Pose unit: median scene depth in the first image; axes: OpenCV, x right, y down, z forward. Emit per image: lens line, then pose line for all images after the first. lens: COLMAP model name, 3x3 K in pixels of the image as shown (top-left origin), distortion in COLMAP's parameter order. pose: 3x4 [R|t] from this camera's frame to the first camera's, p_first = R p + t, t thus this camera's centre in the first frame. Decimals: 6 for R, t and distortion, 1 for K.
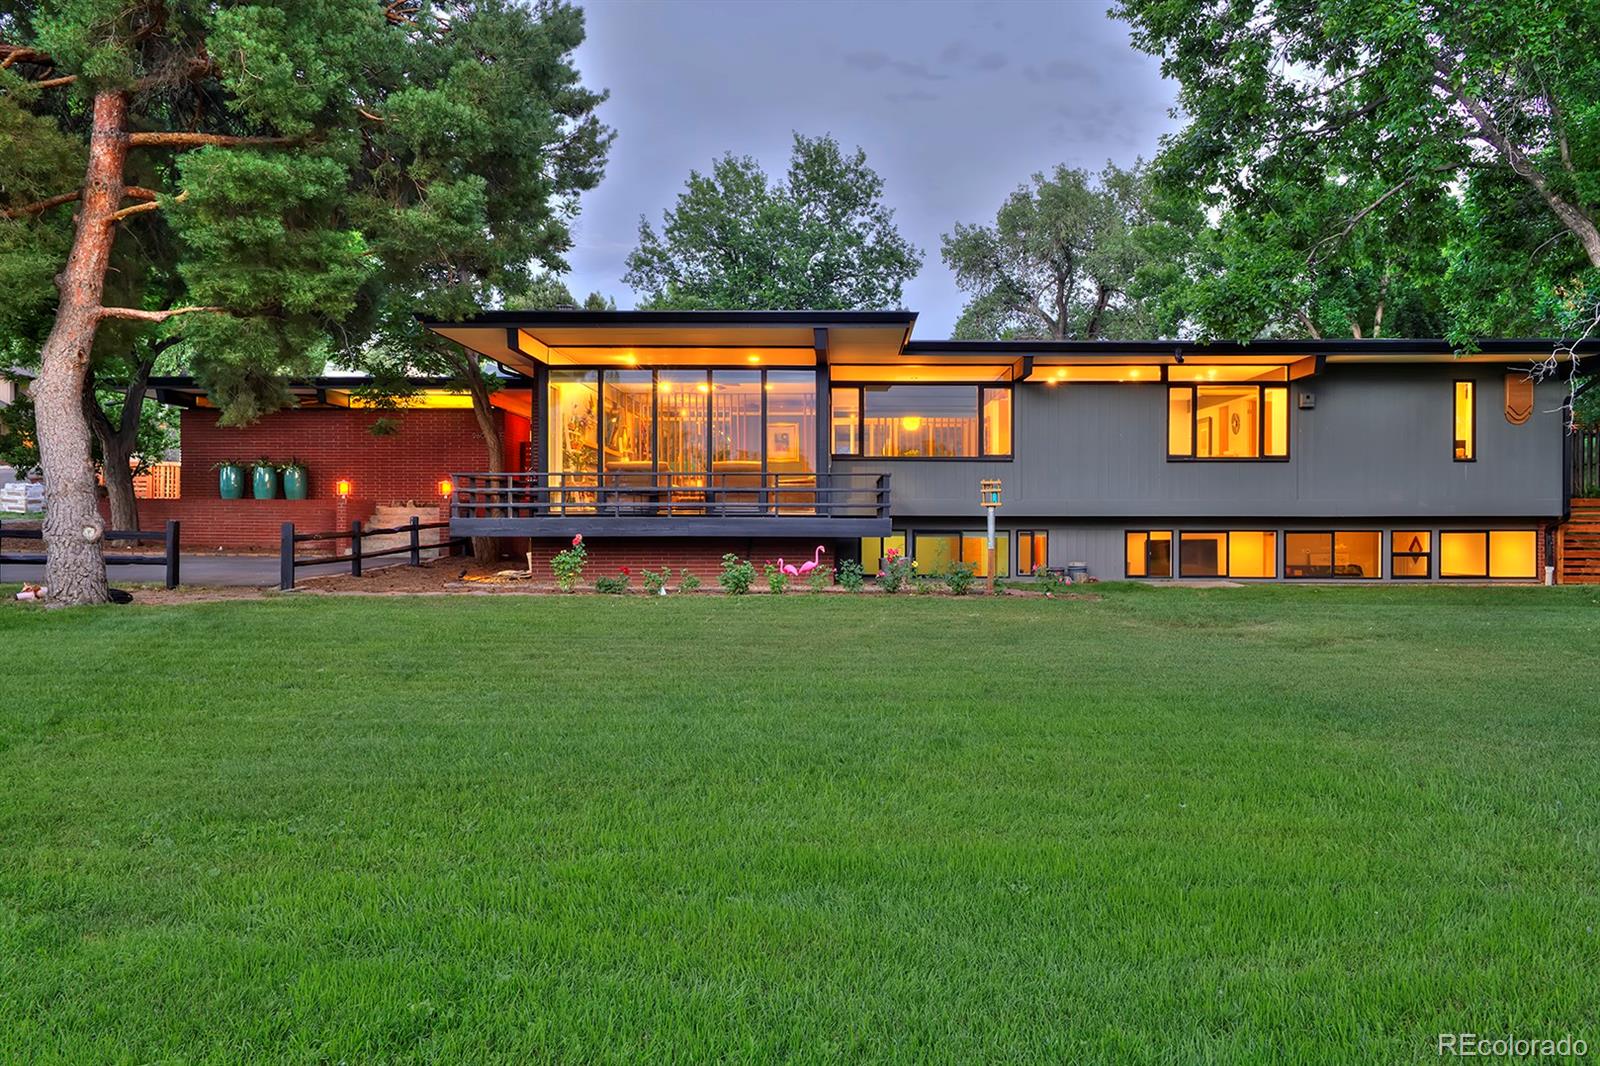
lens RADIAL K [[1184.8, 0, 800.0], [0, 1184.8, 533.0], [0, 0, 1]] dist [0.005360, 0.000499]
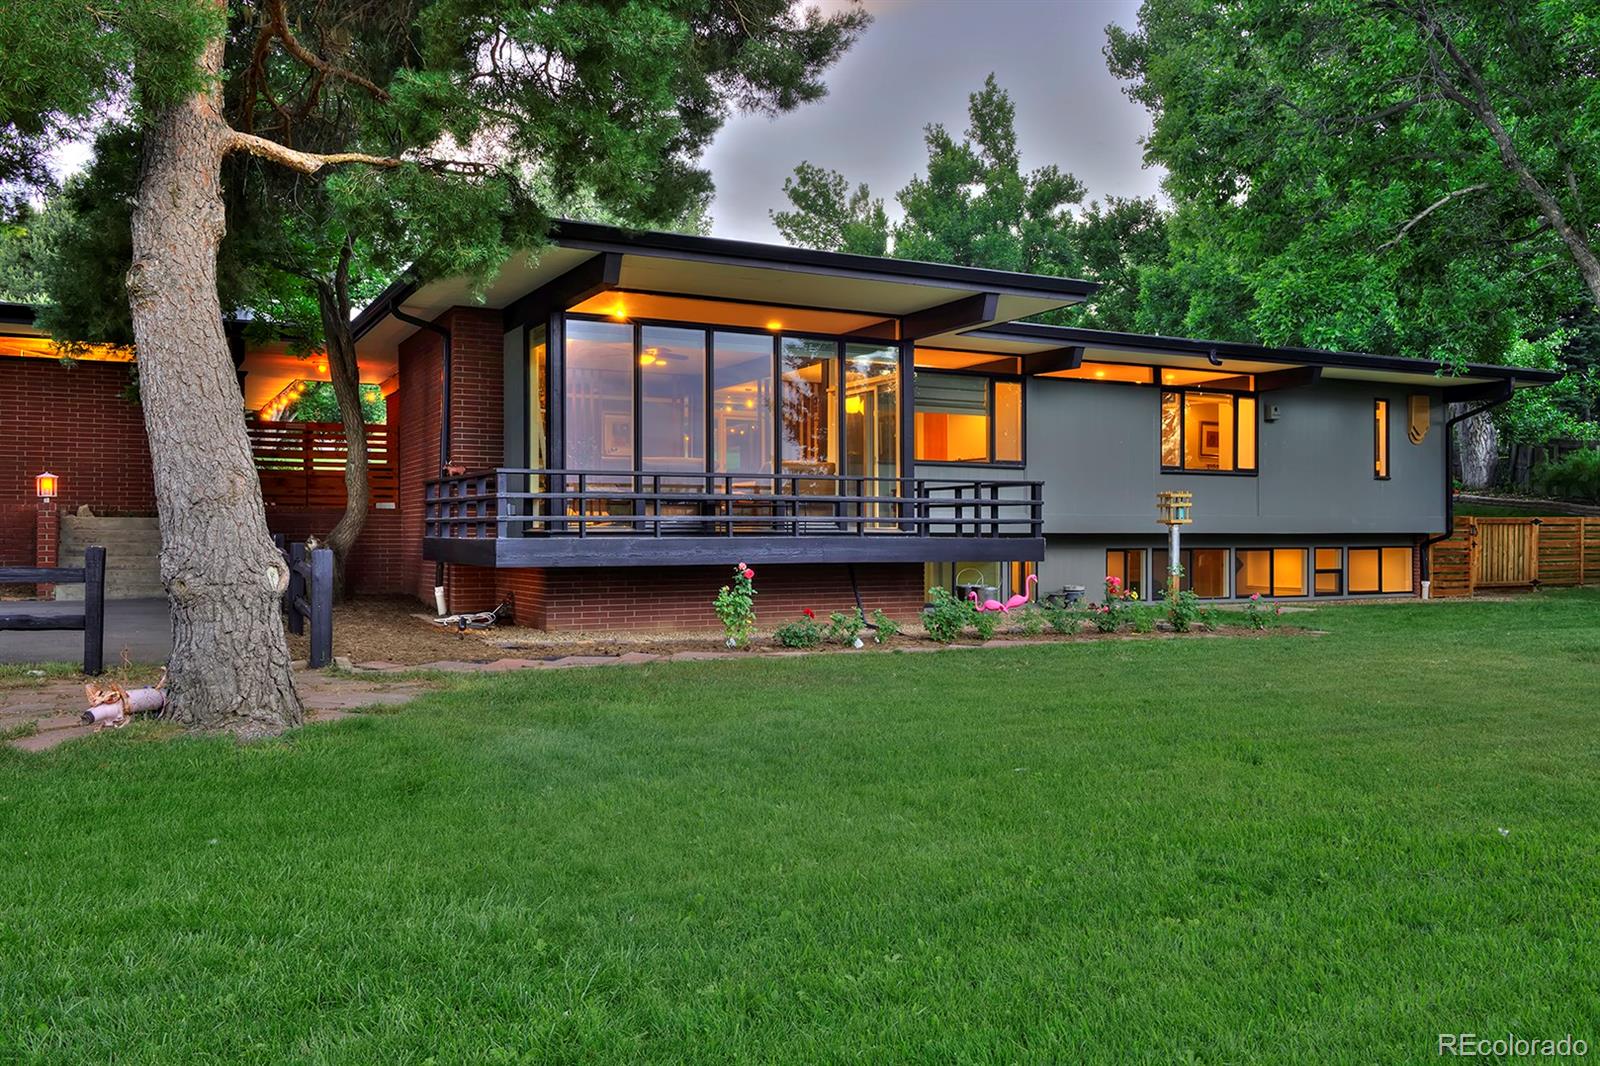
lens RADIAL K [[1308.8, 0, 800.0], [0, 1308.8, 533.0], [0, 0, 1]] dist [0.078560, -0.124087]
pose [[0.873613, -0.000377, 0.486622, -0.425587], [0.003581, 0.999978, -0.005654, -0.009514], [-0.486609, 0.006682, 0.873594, 0.254649]]
